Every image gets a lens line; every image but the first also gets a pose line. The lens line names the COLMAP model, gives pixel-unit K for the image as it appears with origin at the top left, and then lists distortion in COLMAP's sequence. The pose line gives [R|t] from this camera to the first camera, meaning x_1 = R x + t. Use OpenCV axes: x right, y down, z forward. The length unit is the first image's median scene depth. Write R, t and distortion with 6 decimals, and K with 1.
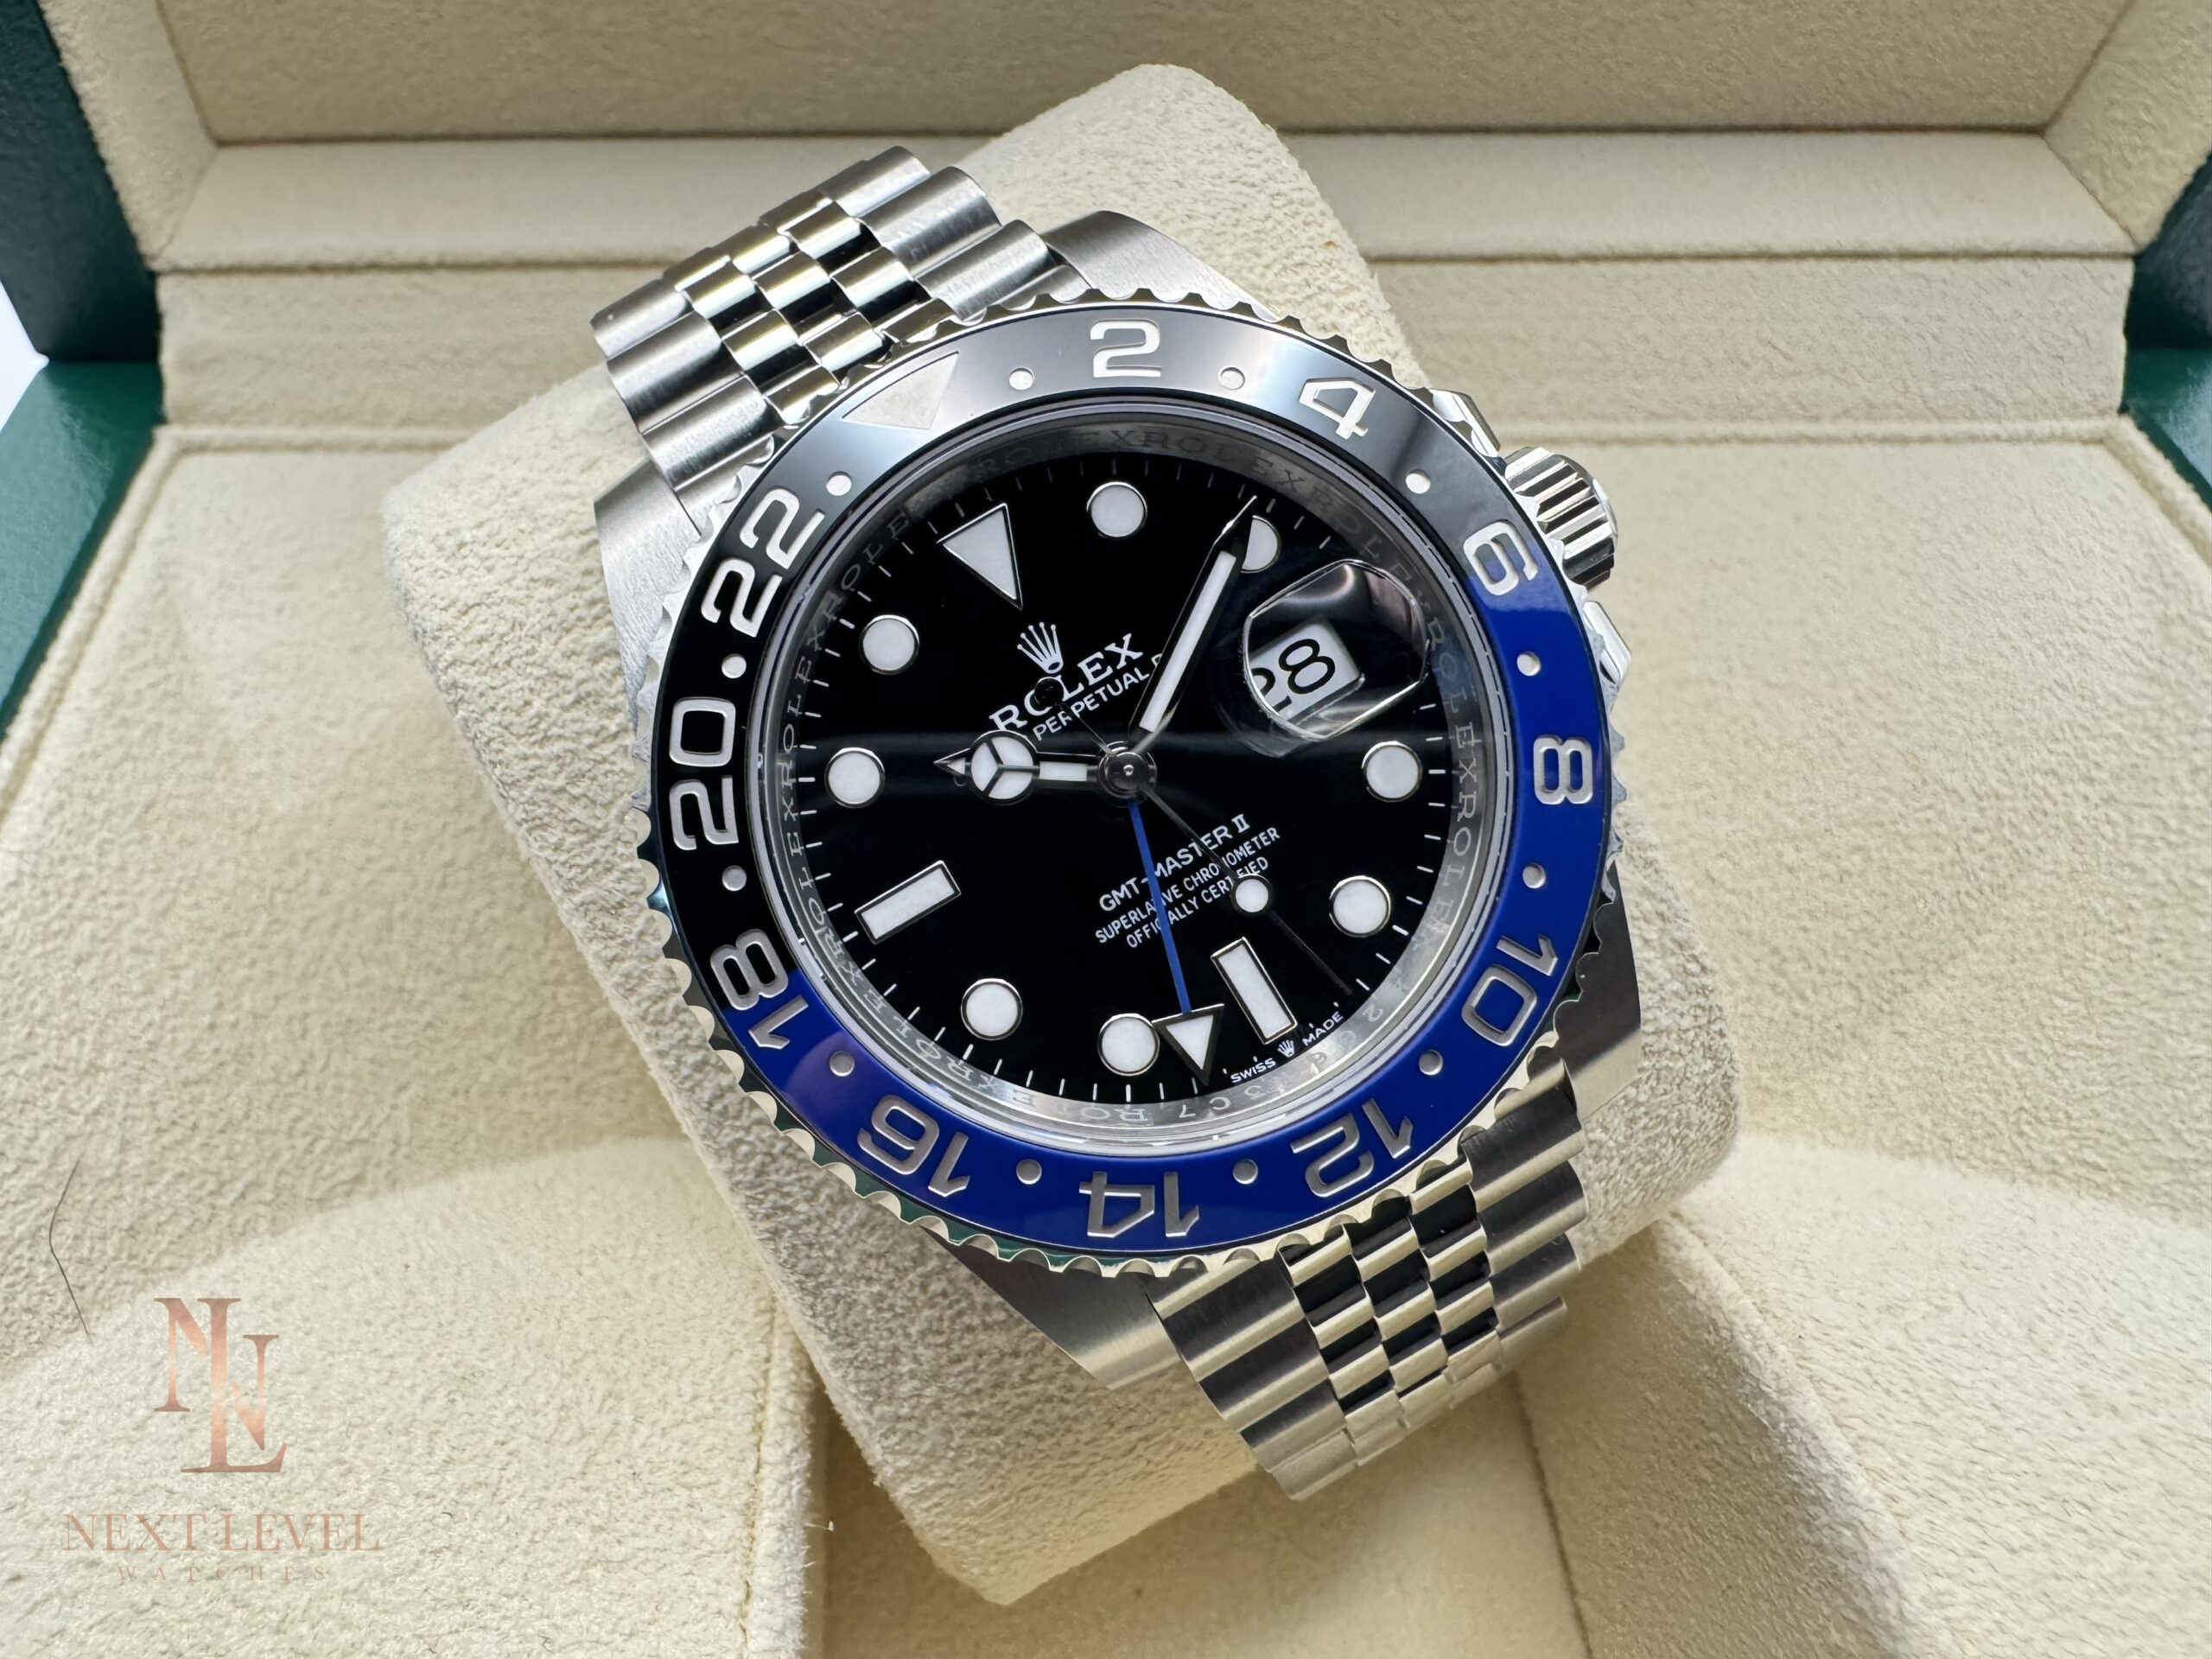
lens RADIAL K [[1592.8, 0, 865.9], [0, 1592.8, 824.1], [0, 0, 1]] dist [-0.000667, -0.002789]
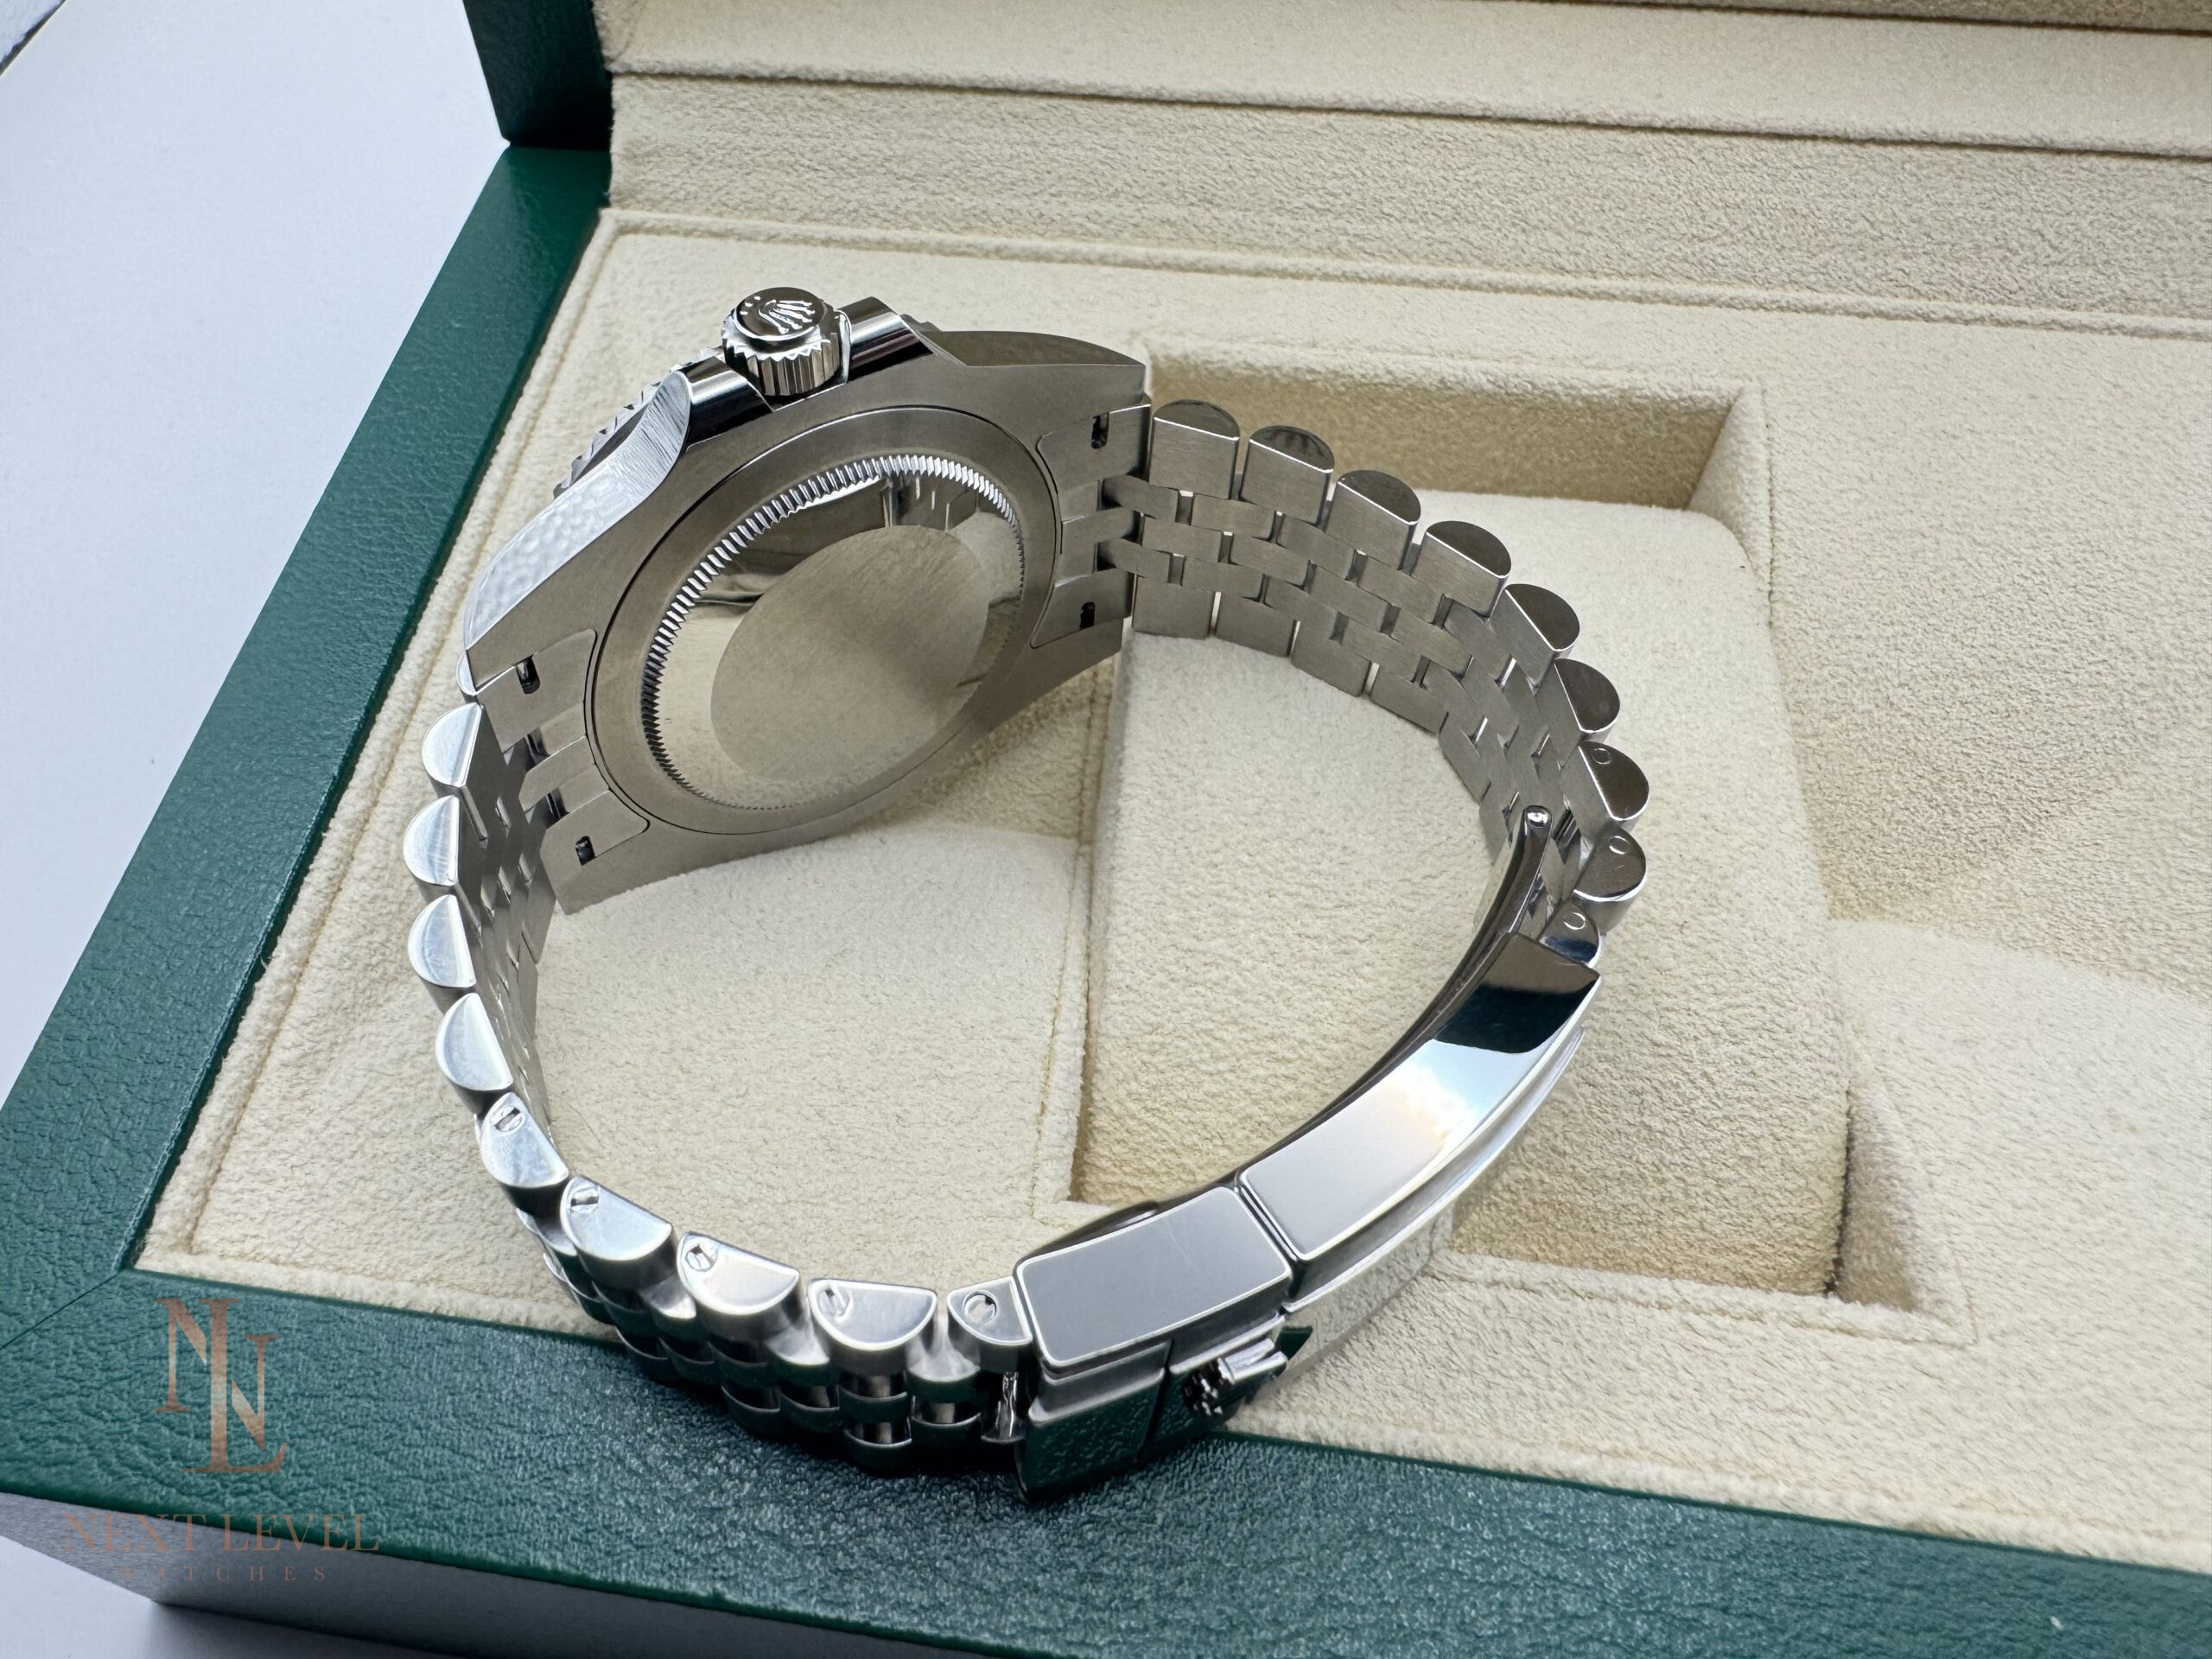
lens RADIAL K [[1584.6, 0, 906.2], [0, 1584.6, 824.4], [0, 0, 1]] dist [0.001717, -0.004017]
pose [[0.988615, 0.110449, -0.102181, -0.052801], [-0.098886, 0.988771, 0.112042, 0.063860], [0.113409, -0.100662, 0.988436, -0.238927]]
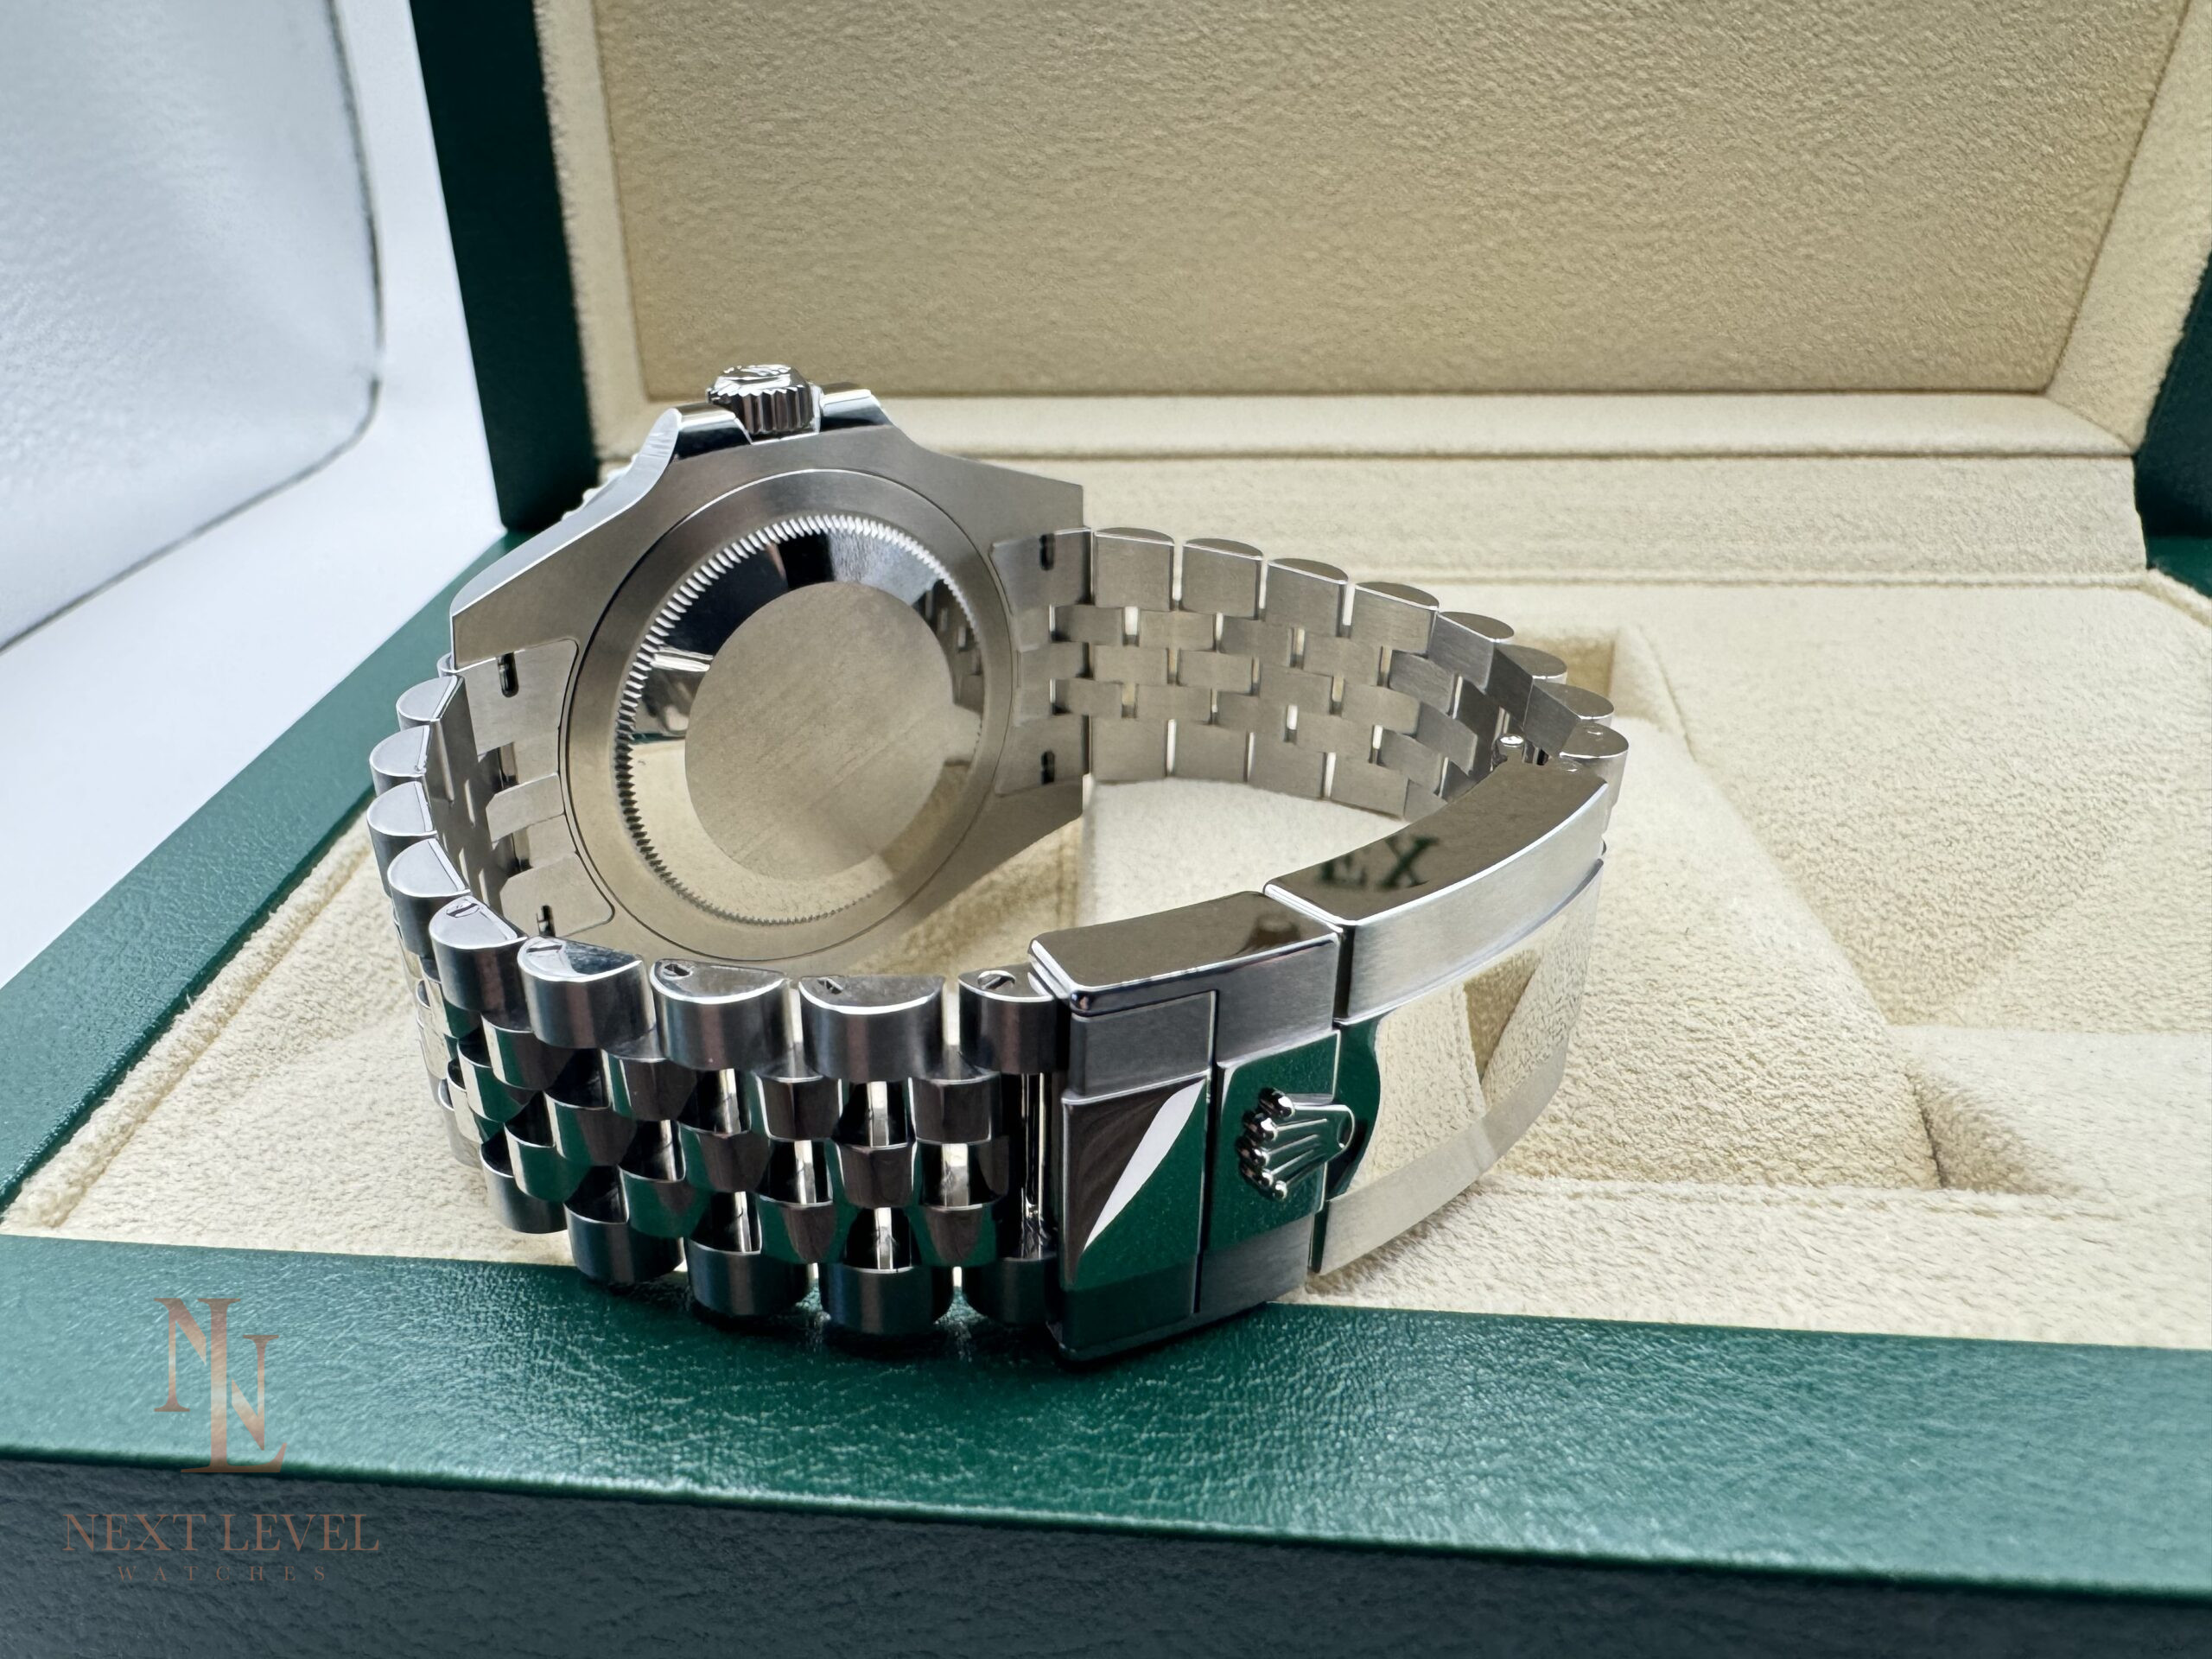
lens RADIAL K [[1584.6, 0, 906.2], [0, 1584.6, 824.4], [0, 0, 1]] dist [0.001717, -0.004017]
pose [[0.994635, 0.029862, -0.099046, -0.044106], [-0.063776, 0.930850, -0.359793, 0.500877], [0.081453, 0.364180, 0.927760, -0.164241]]
